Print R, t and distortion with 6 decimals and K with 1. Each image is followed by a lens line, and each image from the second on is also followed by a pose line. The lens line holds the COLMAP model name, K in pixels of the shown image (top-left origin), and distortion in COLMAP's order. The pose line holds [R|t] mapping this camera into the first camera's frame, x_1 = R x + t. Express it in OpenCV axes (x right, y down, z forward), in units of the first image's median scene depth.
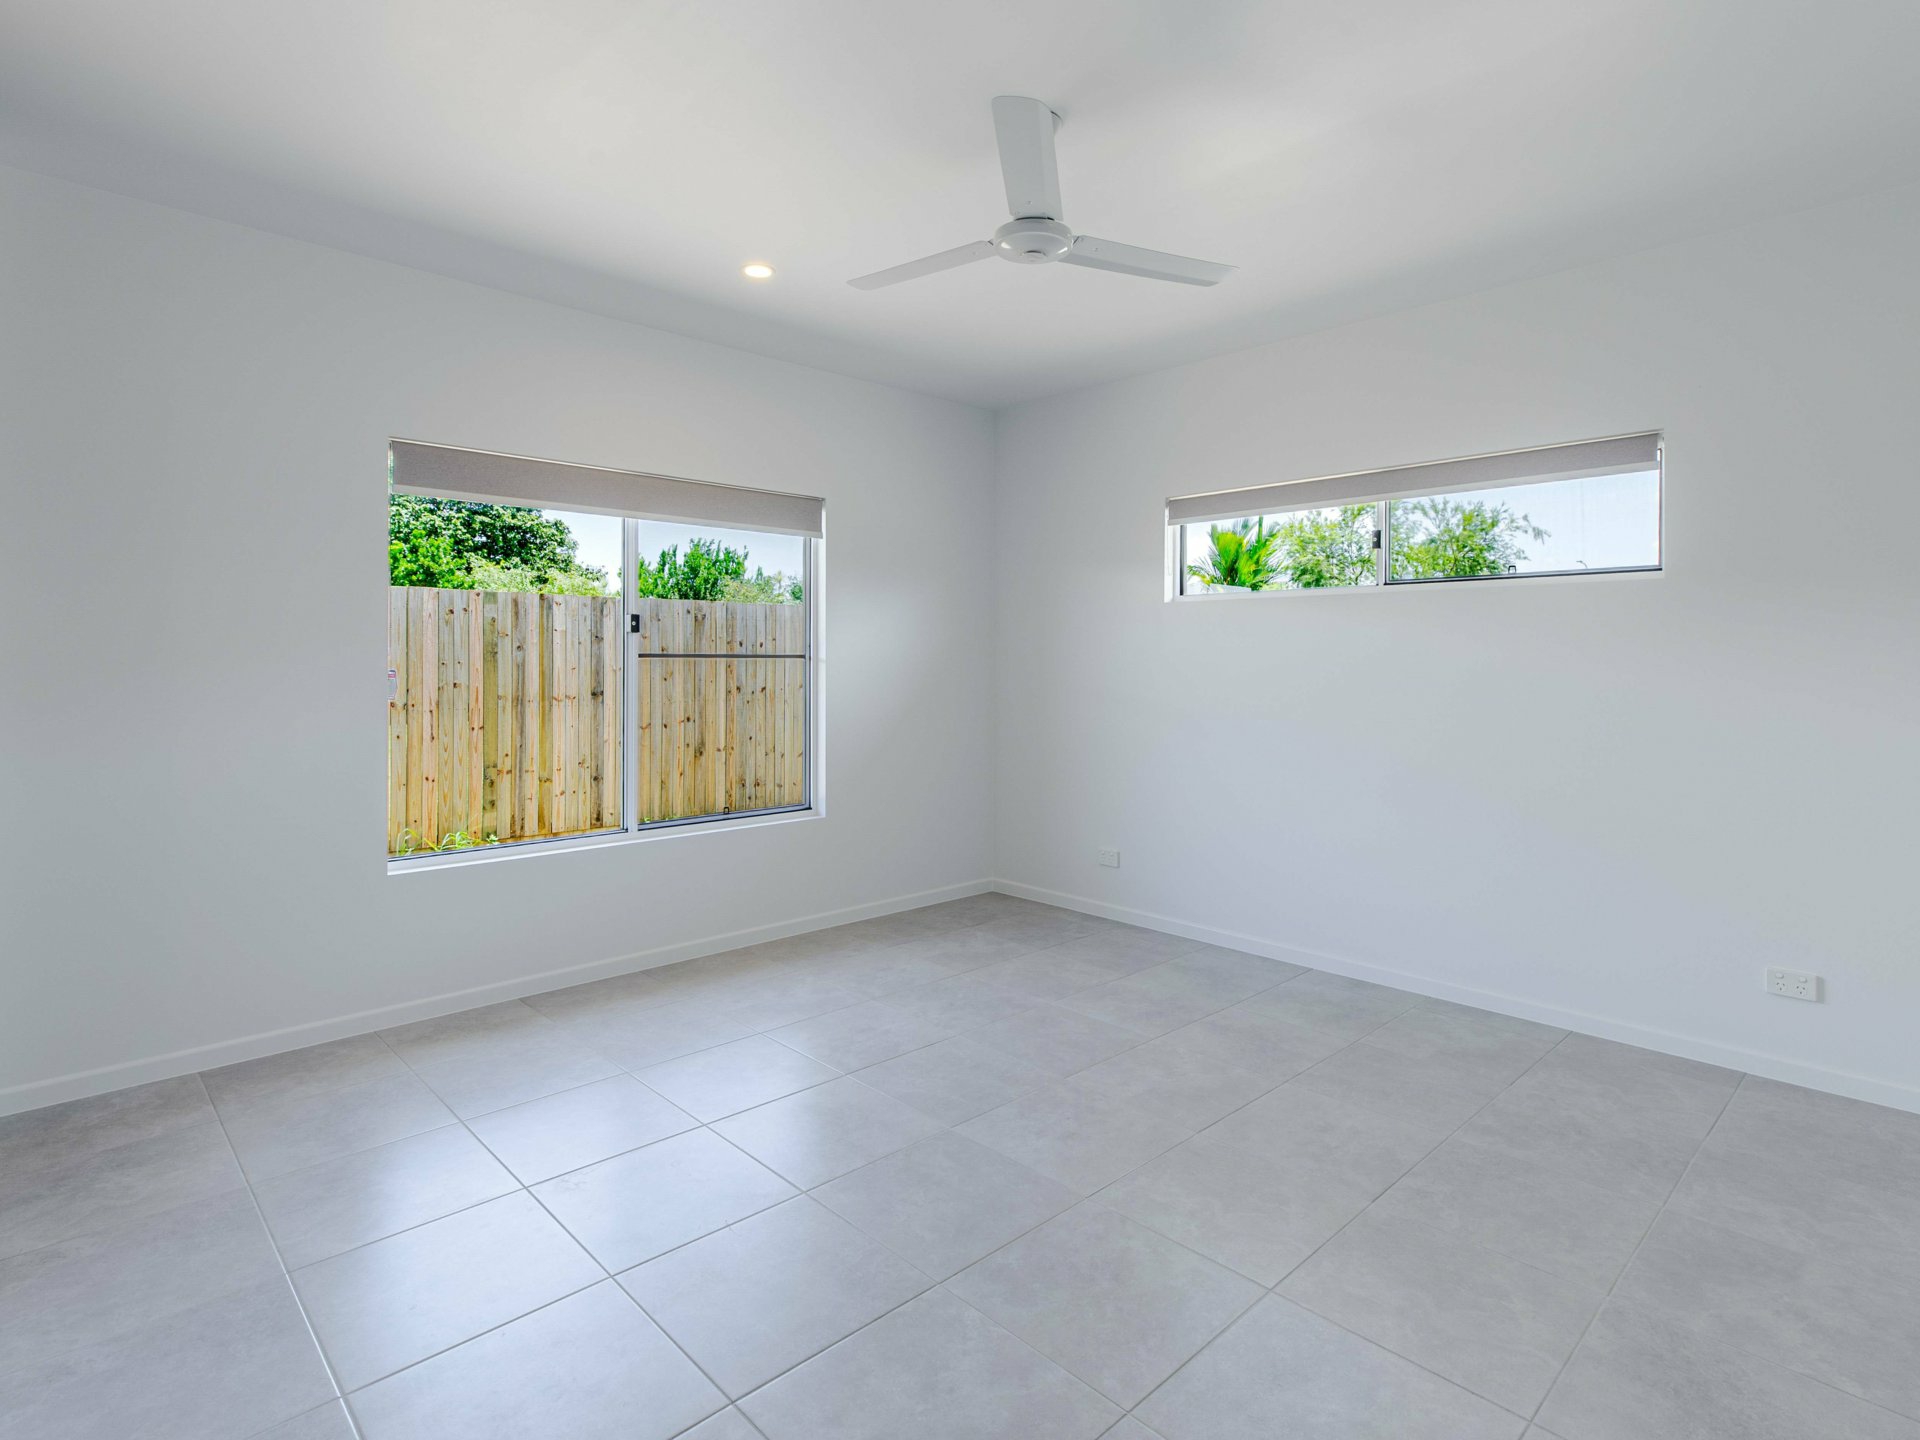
lens RADIAL K [[982.3, 0, 961.6], [0, 982.3, 712.7], [0, 0, 1]] dist [0.000412, 0.000066]
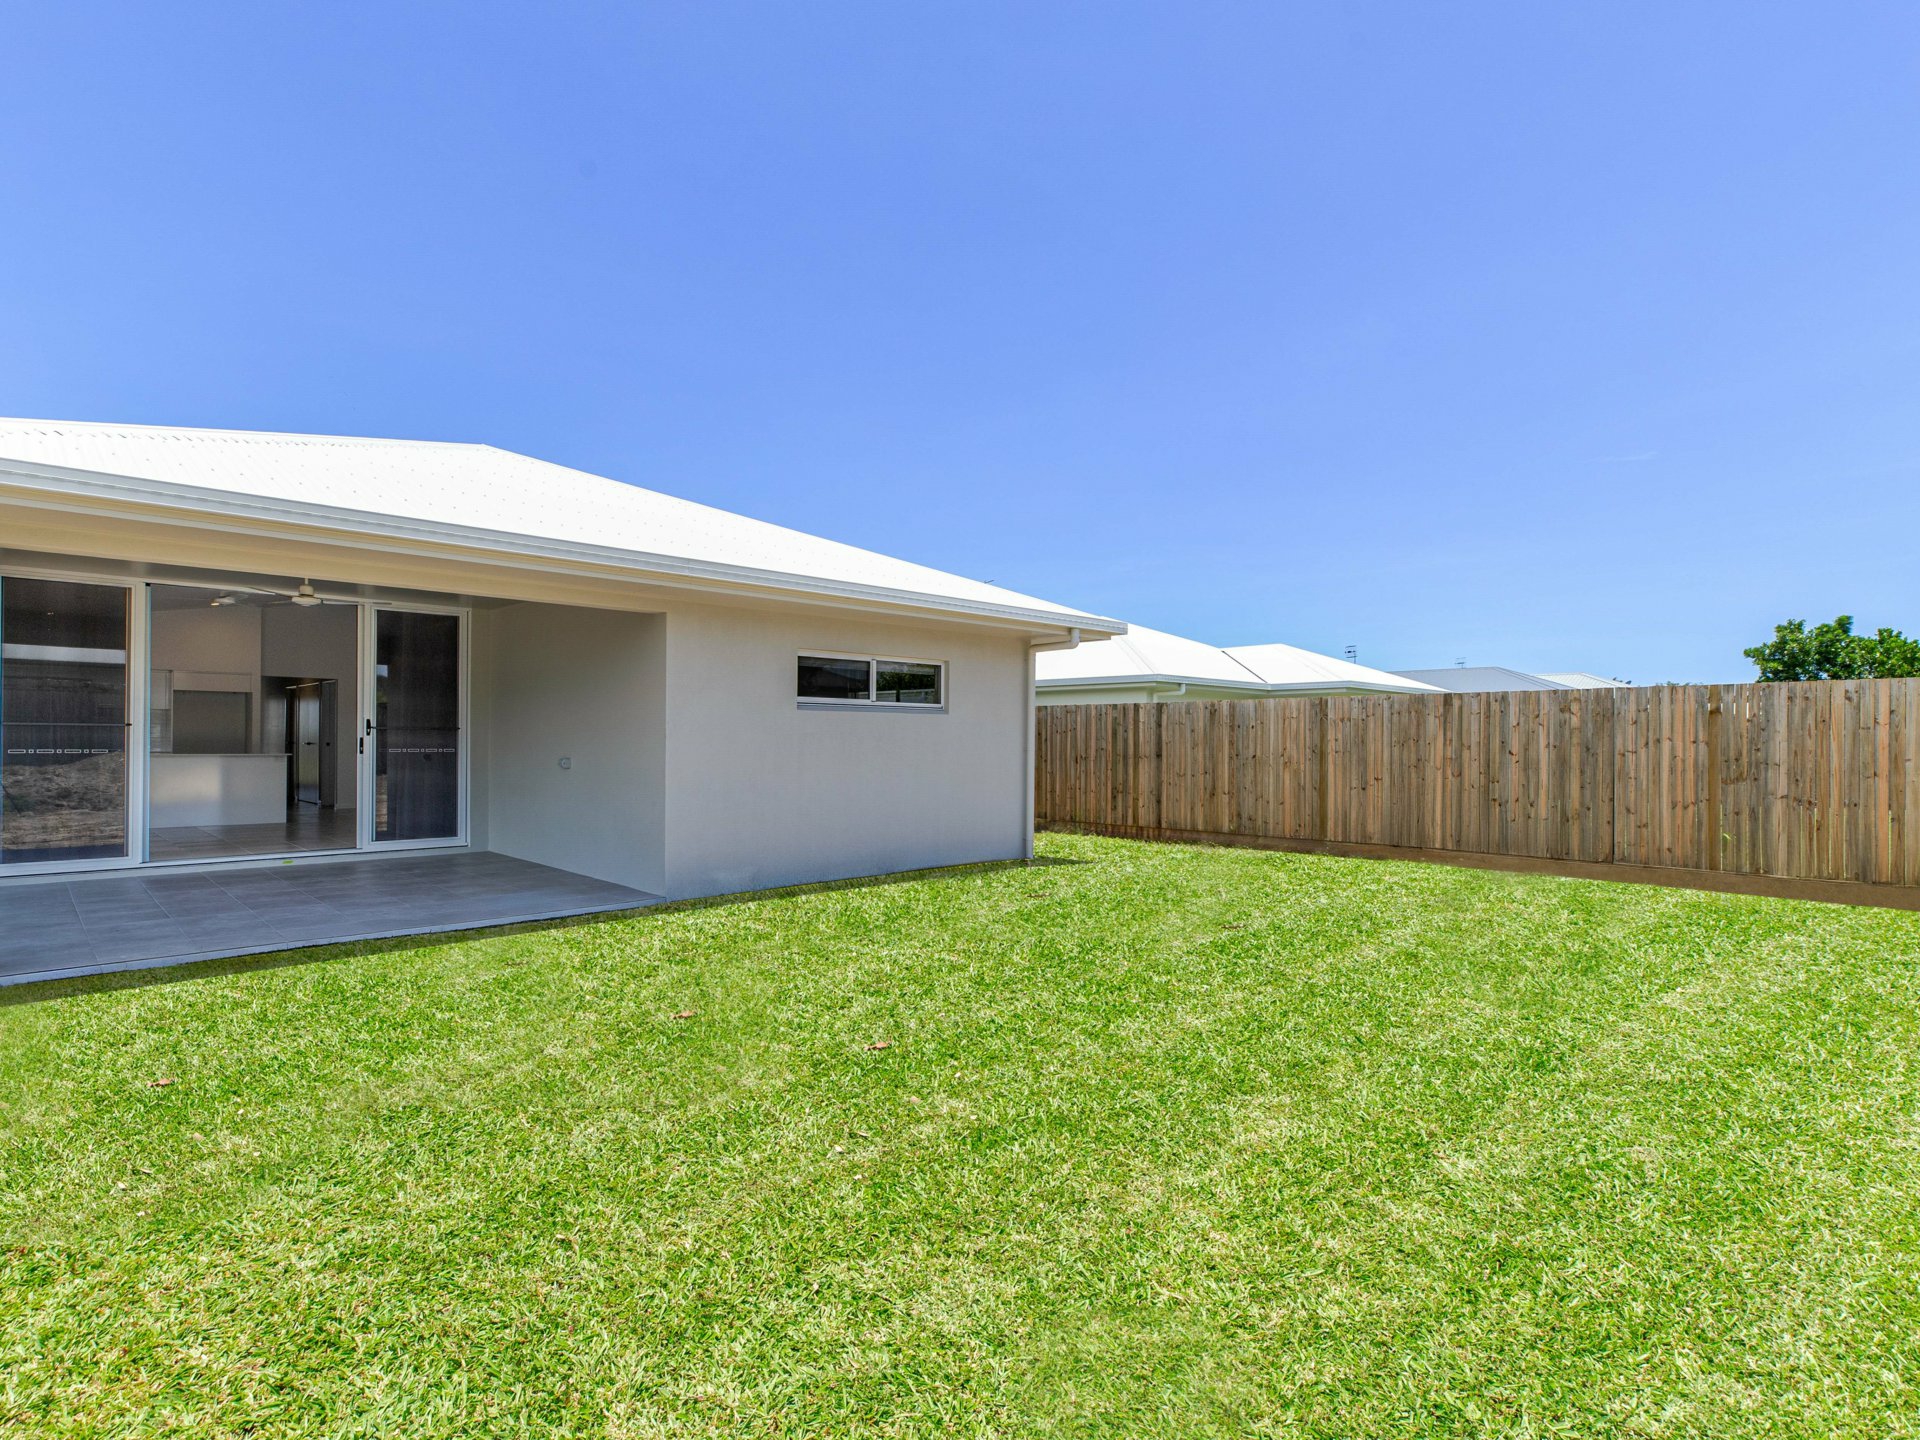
lens RADIAL K [[982.3, 0, 962.2], [0, 982.3, 724.4], [0, 0, 1]] dist [0.000412, 0.000066]
pose [[0.876973, -0.010602, -0.480422, 0.192907], [-0.022441, 0.997762, -0.062982, 0.047050], [0.480015, 0.066015, 0.874773, -0.798573]]
